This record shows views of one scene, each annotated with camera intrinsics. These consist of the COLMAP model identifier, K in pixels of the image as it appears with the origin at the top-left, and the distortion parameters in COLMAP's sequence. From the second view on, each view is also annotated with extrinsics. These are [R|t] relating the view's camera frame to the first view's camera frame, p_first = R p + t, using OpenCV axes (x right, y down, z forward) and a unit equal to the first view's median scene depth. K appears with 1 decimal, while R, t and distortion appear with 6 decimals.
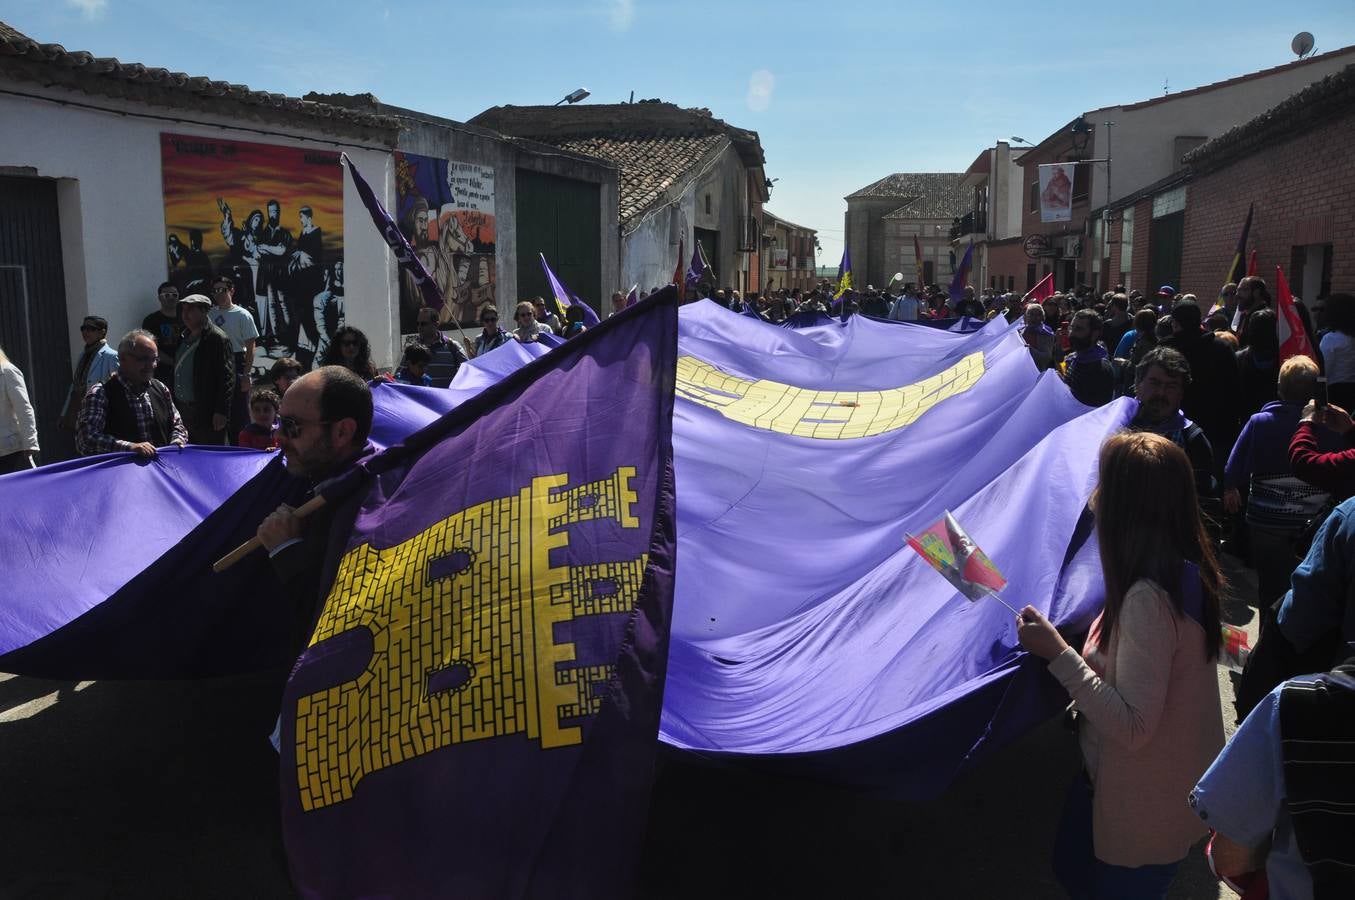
lens RADIAL K [[1053.7, 0, 683.3], [0, 1053.7, 467.2], [0, 0, 1]] dist [-0.166136, 0.119497]
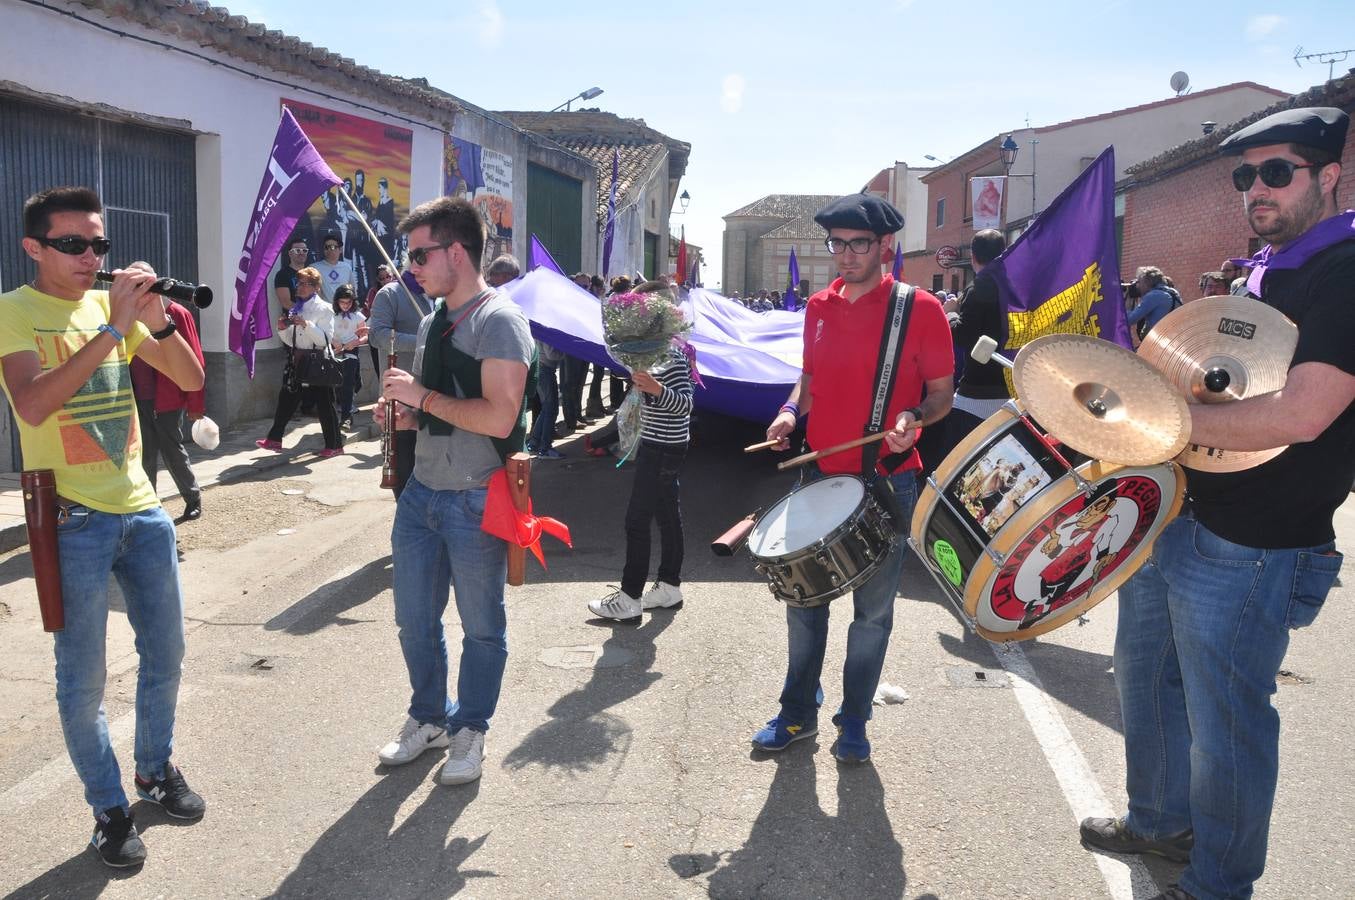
lens RADIAL K [[1053.7, 0, 683.3], [0, 1053.7, 467.2], [0, 0, 1]] dist [-0.166136, 0.119497]
pose [[0.990954, -0.002805, 0.134171, -0.120669], [0.005501, 0.999790, -0.019727, 0.039285], [-0.134088, 0.020287, 0.990762, -0.052416]]
